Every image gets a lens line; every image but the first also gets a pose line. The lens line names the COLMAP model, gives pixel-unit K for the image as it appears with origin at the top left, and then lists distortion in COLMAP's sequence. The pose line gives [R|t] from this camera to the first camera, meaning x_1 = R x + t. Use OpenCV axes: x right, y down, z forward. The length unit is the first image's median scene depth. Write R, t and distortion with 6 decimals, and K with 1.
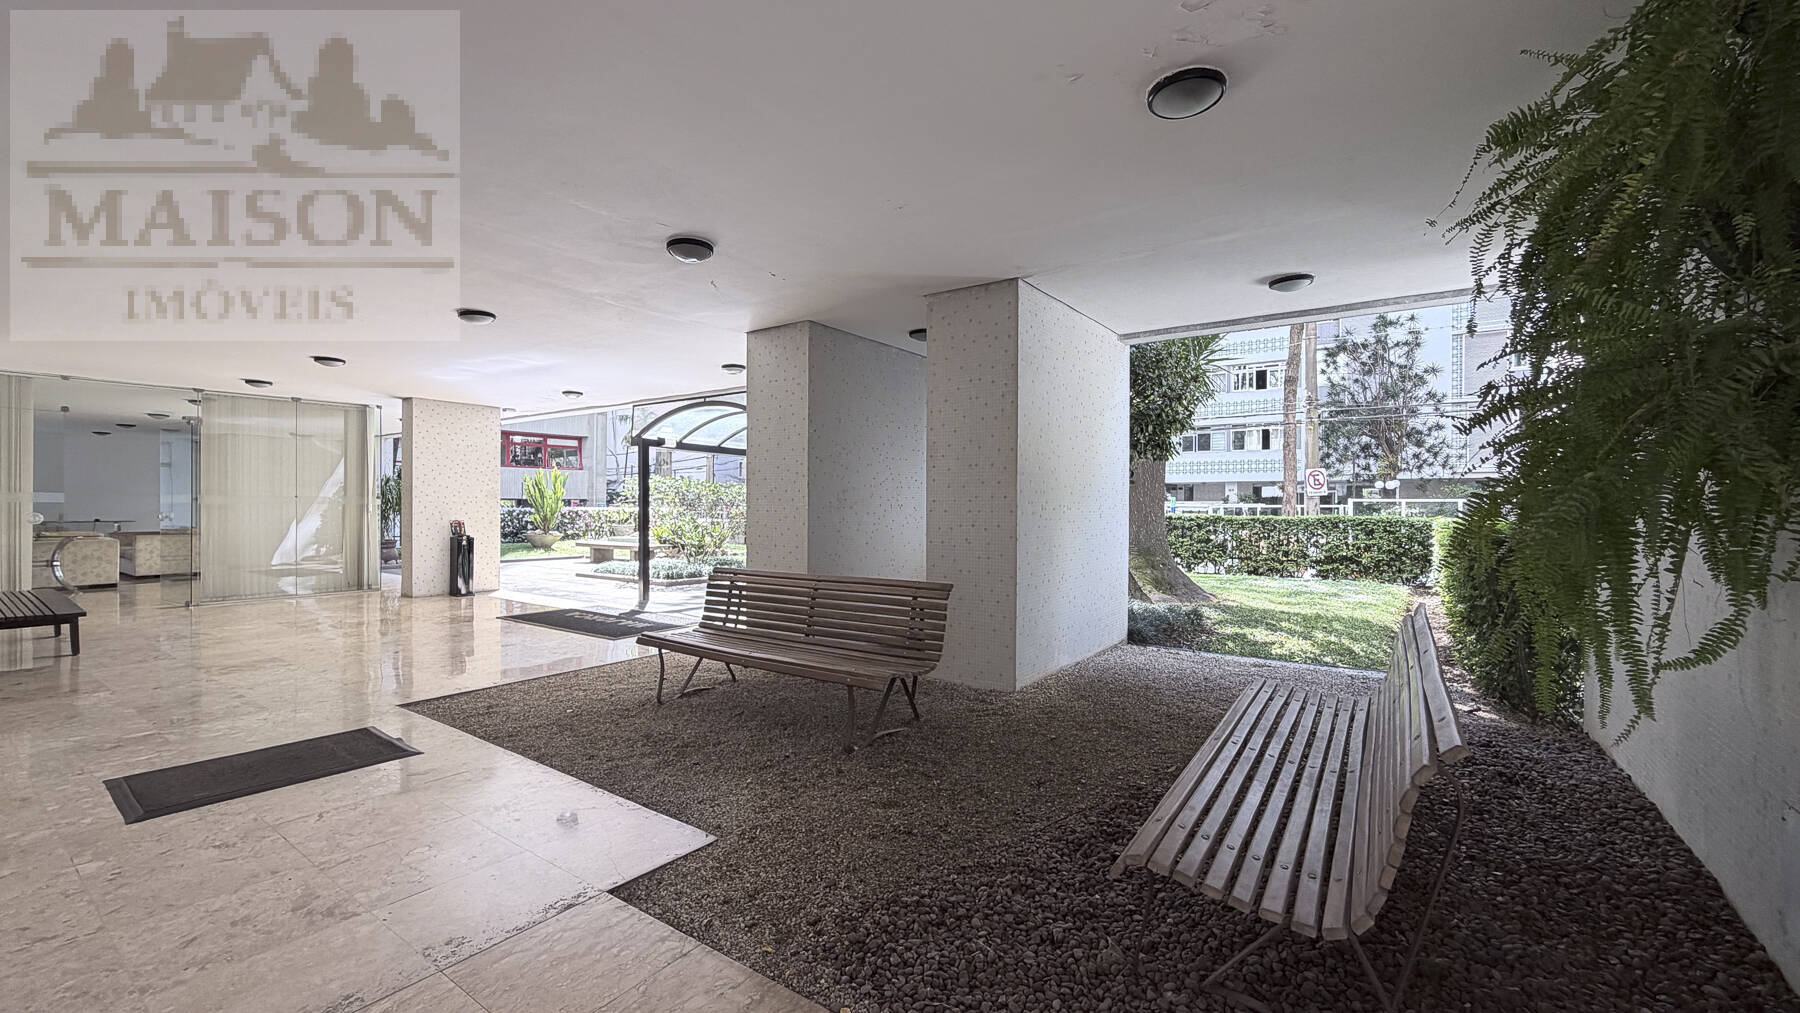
lens RADIAL K [[718.4, 0, 895.6], [0, 718.4, 508.2], [0, 0, 1]] dist [-0.000623, 0.000010]
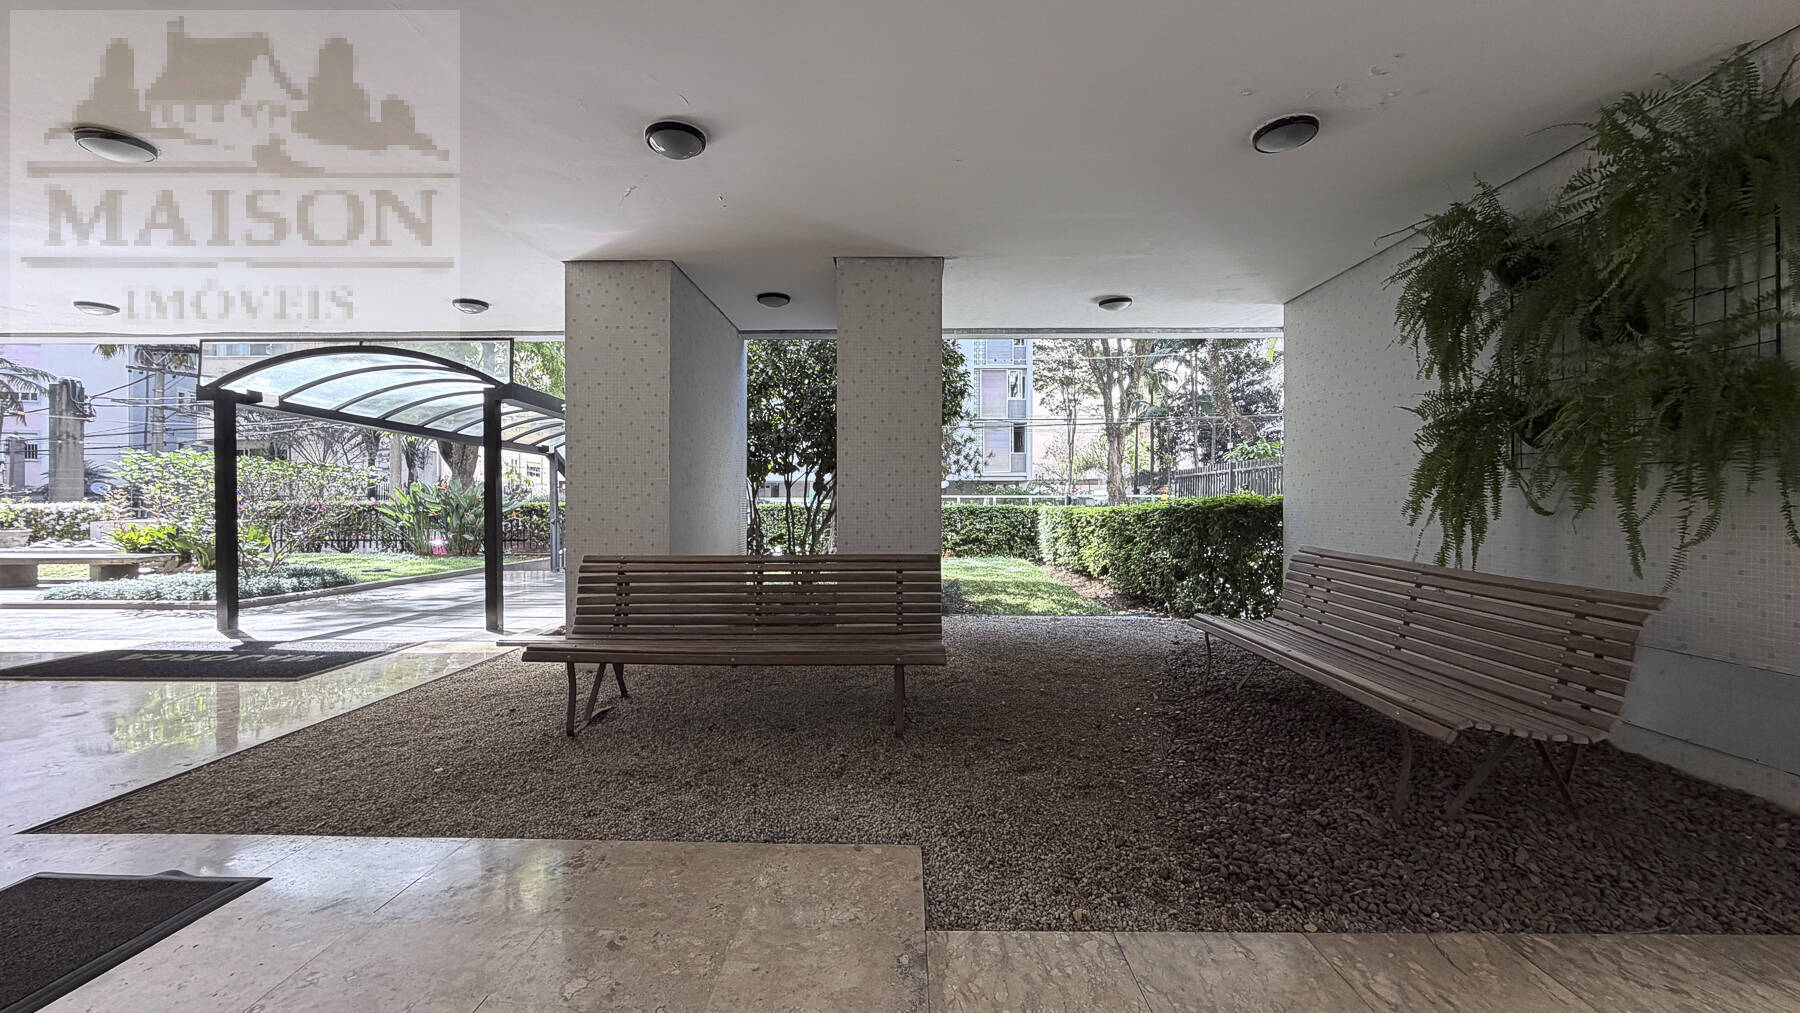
lens RADIAL K [[718.4, 0, 895.6], [0, 718.4, 508.2], [0, 0, 1]] dist [-0.000623, 0.000010]
pose [[0.825594, -0.005034, 0.564242, -0.380036], [0.005039, 0.999986, 0.001548, 0.028704], [-0.564242, 0.001565, 0.825608, 0.157075]]
